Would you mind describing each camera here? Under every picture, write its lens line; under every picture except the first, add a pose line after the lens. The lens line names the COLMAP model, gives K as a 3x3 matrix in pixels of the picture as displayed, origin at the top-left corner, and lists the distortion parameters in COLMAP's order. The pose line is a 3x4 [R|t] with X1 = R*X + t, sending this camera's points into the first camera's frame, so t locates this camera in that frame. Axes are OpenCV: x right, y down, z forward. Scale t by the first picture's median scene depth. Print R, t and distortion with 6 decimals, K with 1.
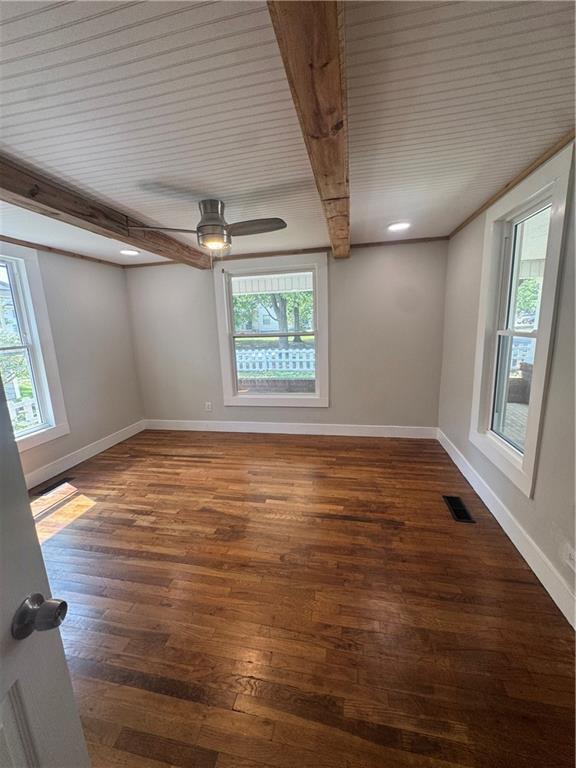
lens RADIAL K [[305.3, 0, 288.0], [0, 305.3, 384.0], [0, 0, 1]] dist [-0.001554, 0.000174]
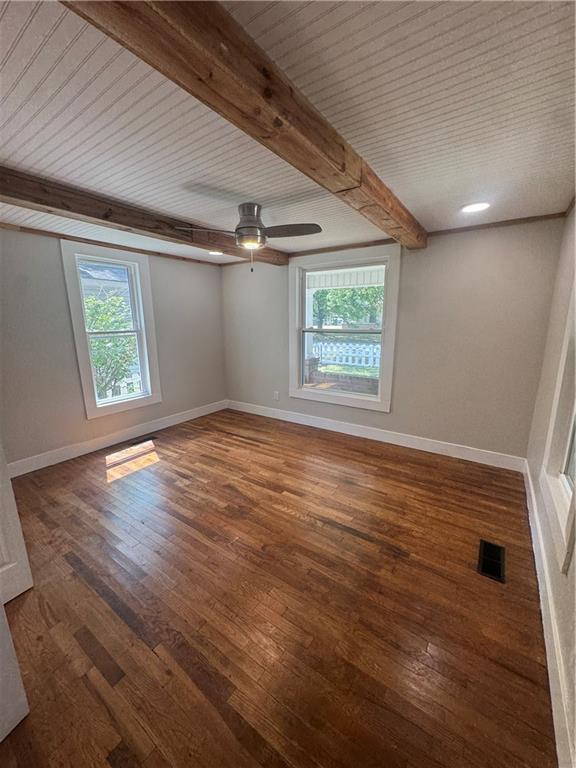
lens RADIAL K [[305.3, 0, 288.0], [0, 305.3, 384.0], [0, 0, 1]] dist [-0.001554, 0.000174]
pose [[0.919685, 0.114300, -0.375652, 0.251000], [-0.105180, 0.993445, 0.044772, -0.025574], [0.378306, -0.001665, 0.925679, 0.042979]]
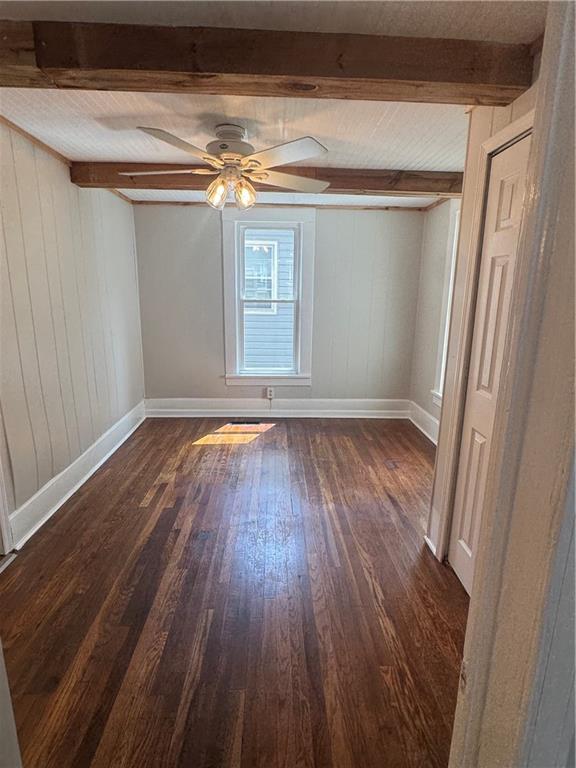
lens RADIAL K [[418.5, 0, 288.0], [0, 418.5, 384.0], [0, 0, 1]] dist [-0.000133, -0.000024]
pose [[0.241812, 0.259946, -0.934856, 0.689155], [-0.210023, 0.954630, 0.211120, -0.150738], [0.947321, 0.145290, 0.285435, 0.591638]]
